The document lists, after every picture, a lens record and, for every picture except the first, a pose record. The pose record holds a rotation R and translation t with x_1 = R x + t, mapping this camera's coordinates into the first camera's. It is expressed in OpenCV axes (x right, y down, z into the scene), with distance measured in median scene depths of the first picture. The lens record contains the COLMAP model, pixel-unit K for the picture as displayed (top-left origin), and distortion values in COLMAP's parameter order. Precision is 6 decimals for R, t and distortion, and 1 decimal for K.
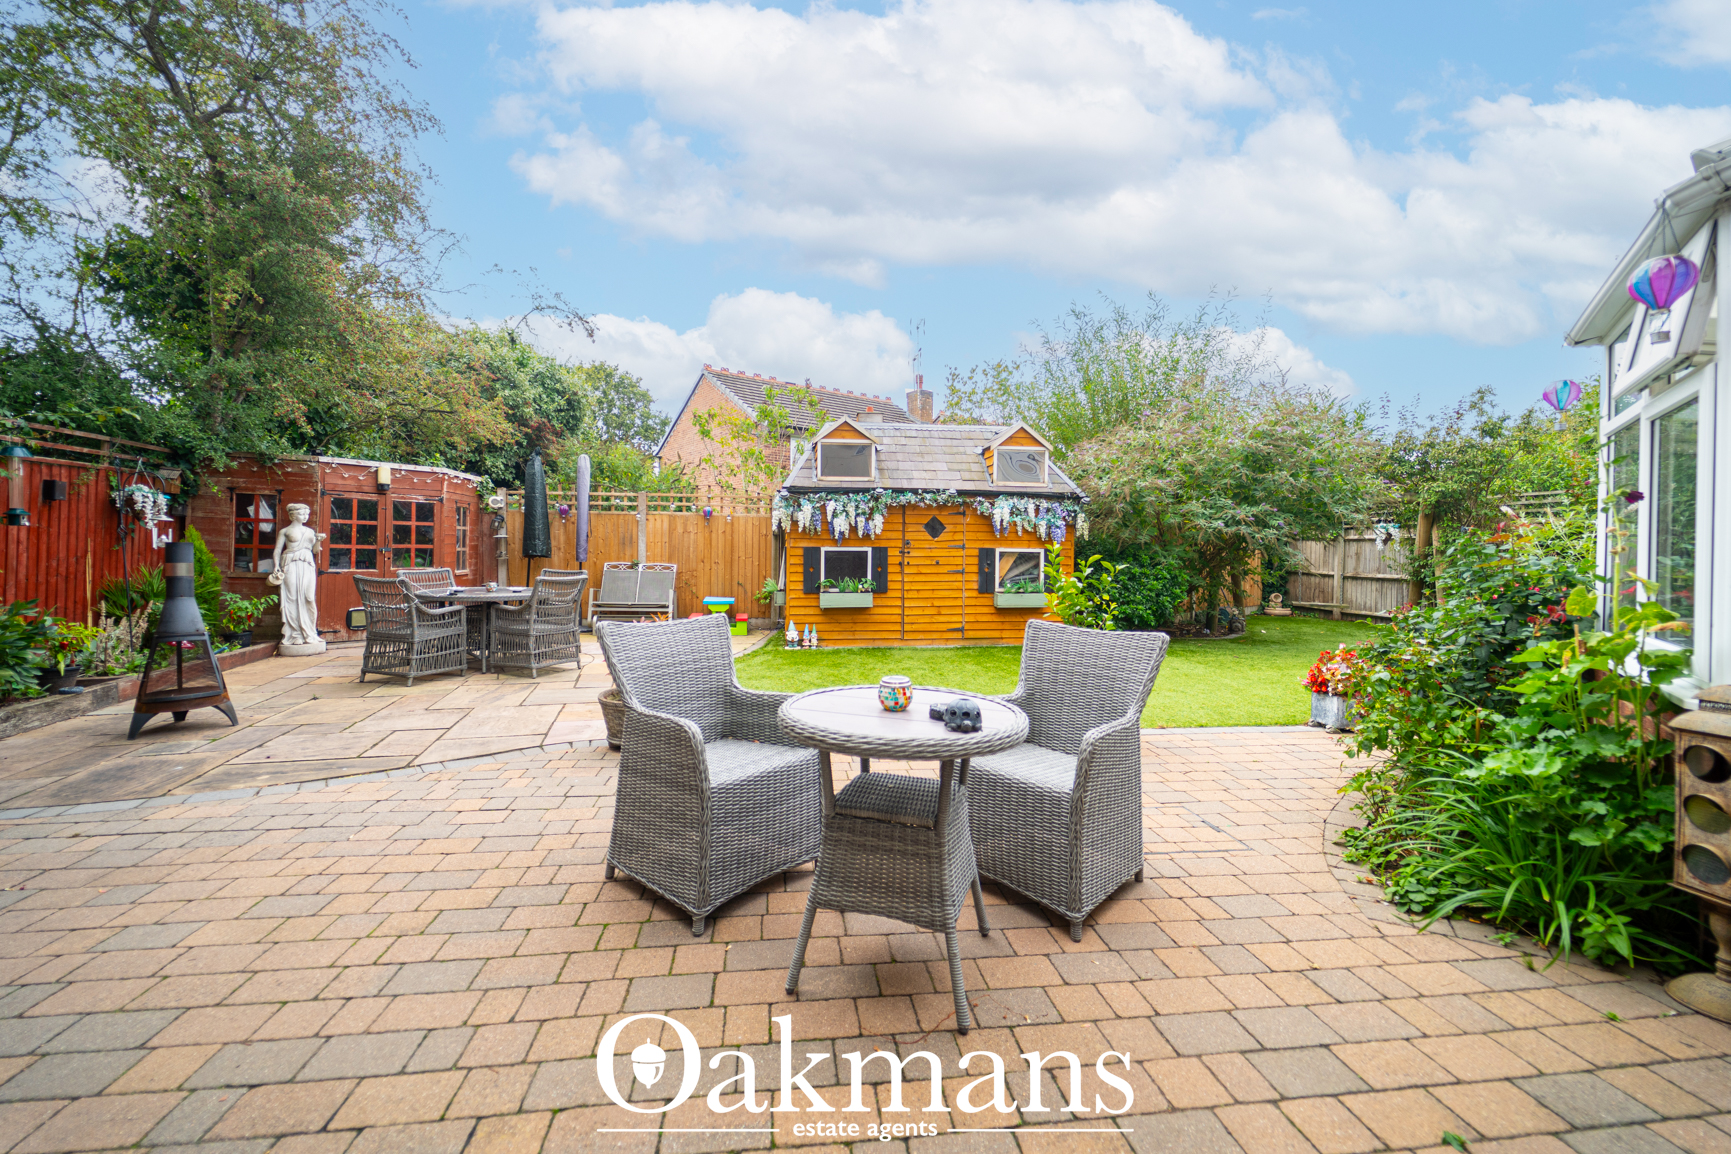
lens RADIAL K [[702.8, 0, 869.9], [0, 702.8, 557.0], [0, 0, 1]] dist [-0.000465, -0.000242]
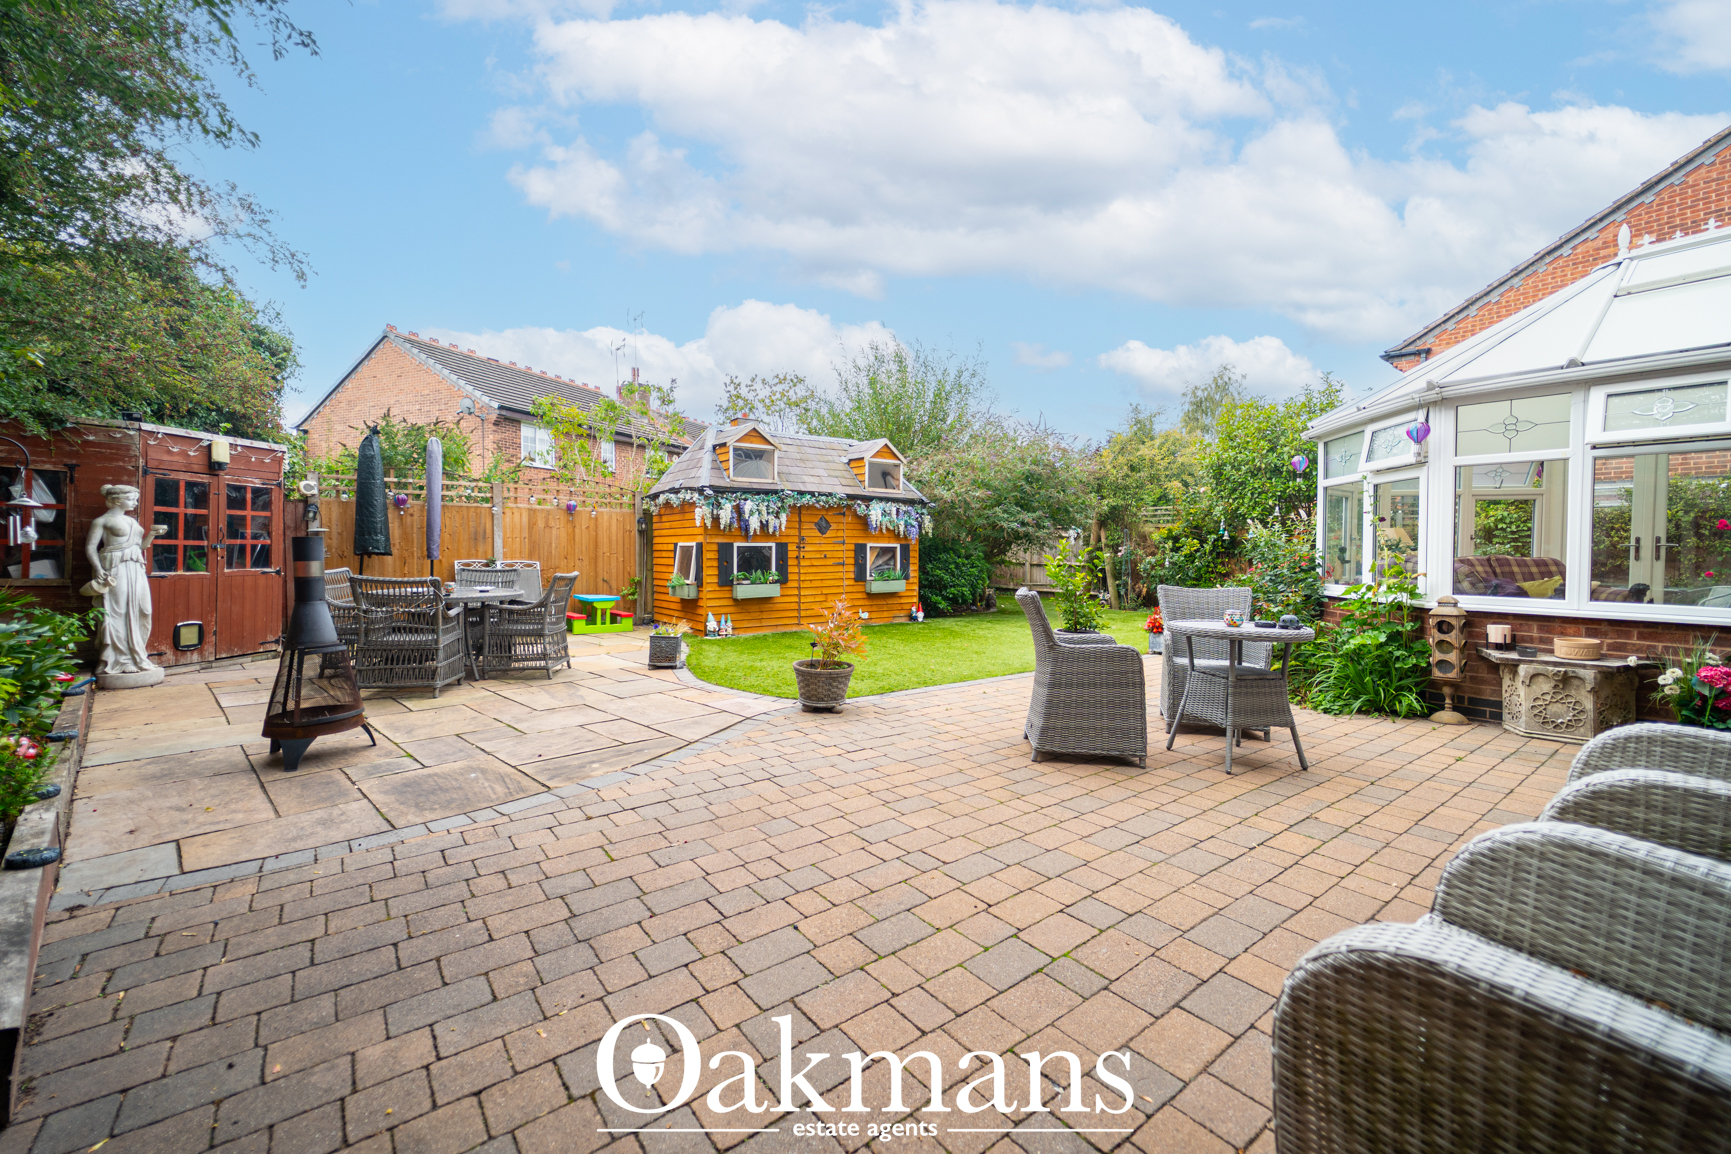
lens RADIAL K [[701.0, 0, 867.8], [0, 701.0, 562.5], [0, 0, 1]] dist [0.002925, 0.000035]
pose [[0.867571, -0.014666, 0.497097, -0.426173], [0.007840, 0.999844, 0.015815, 0.000767], [-0.497251, -0.009823, 0.867551, -0.037510]]
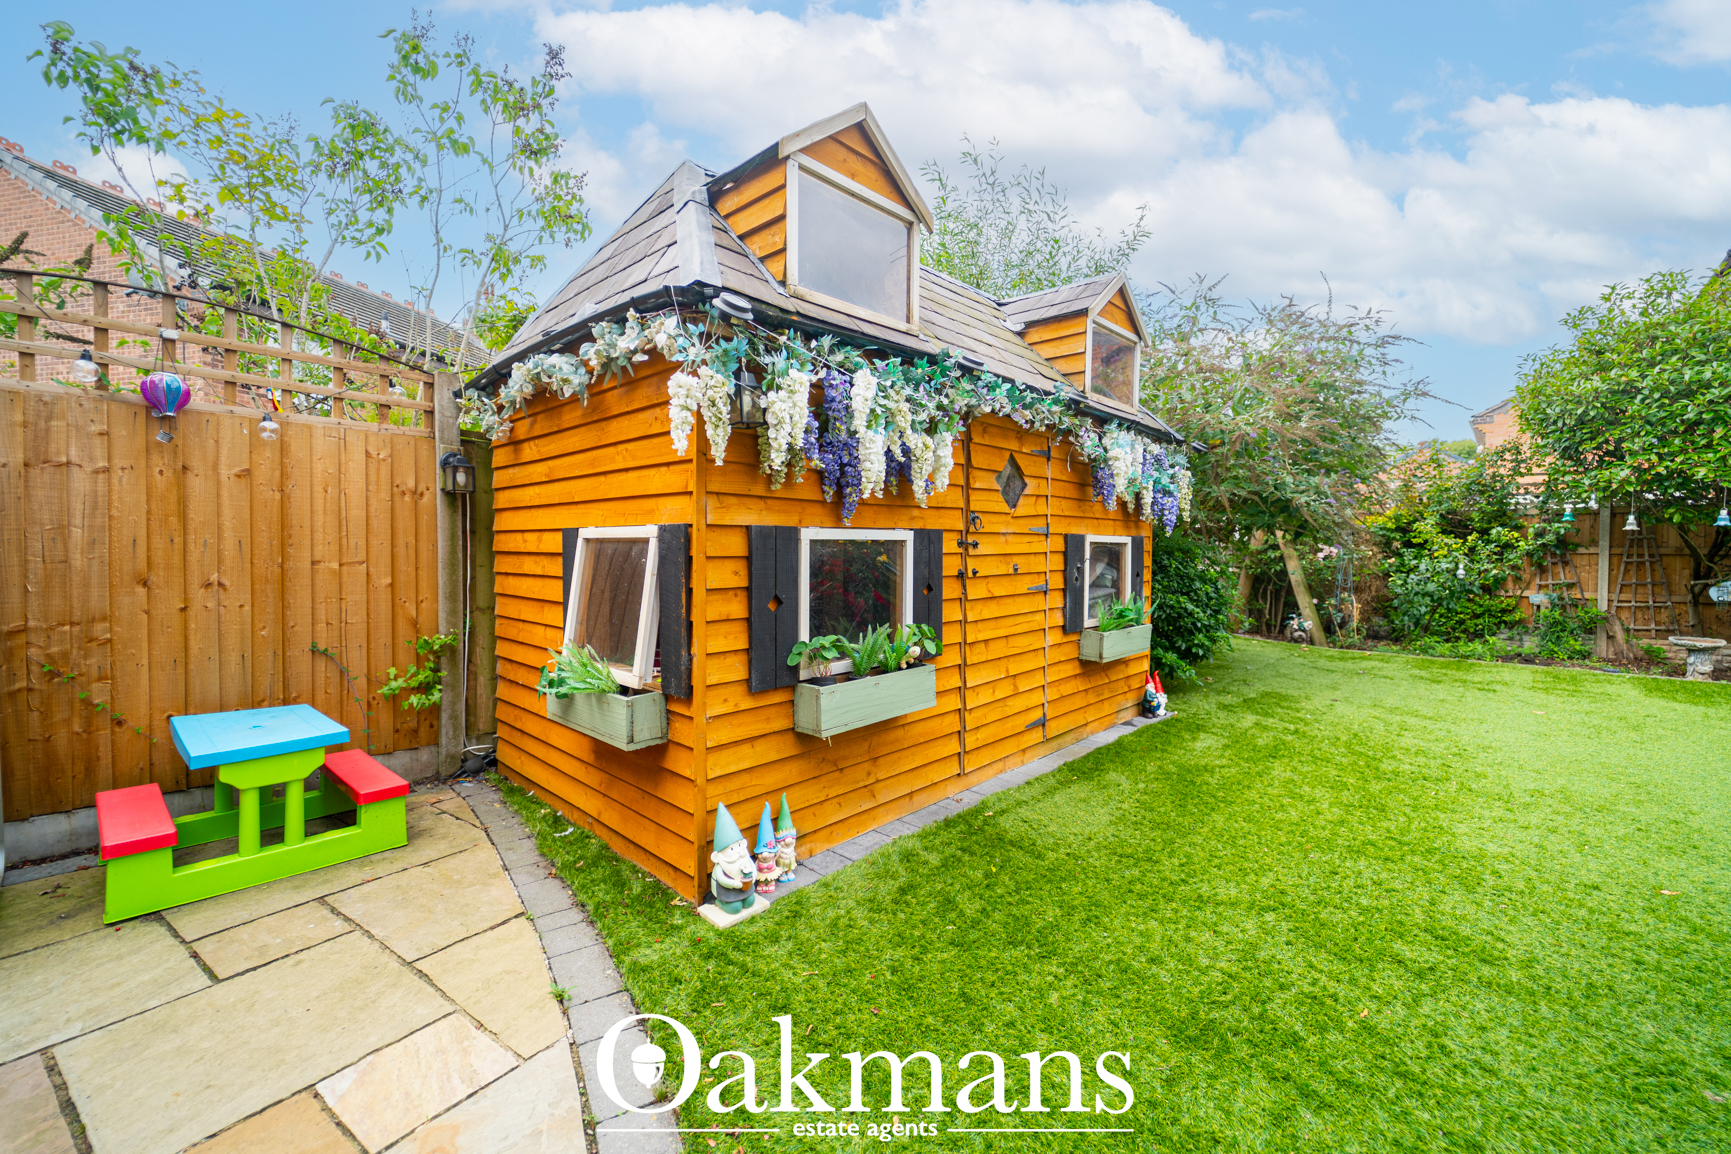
lens RADIAL K [[701.0, 0, 867.8], [0, 701.0, 562.5], [0, 0, 1]] dist [0.002925, 0.000035]
pose [[0.776270, -0.019741, 0.630091, -0.231645], [0.005467, 0.999683, 0.024585, -0.006688], [-0.630377, -0.015640, 0.776132, 0.754184]]
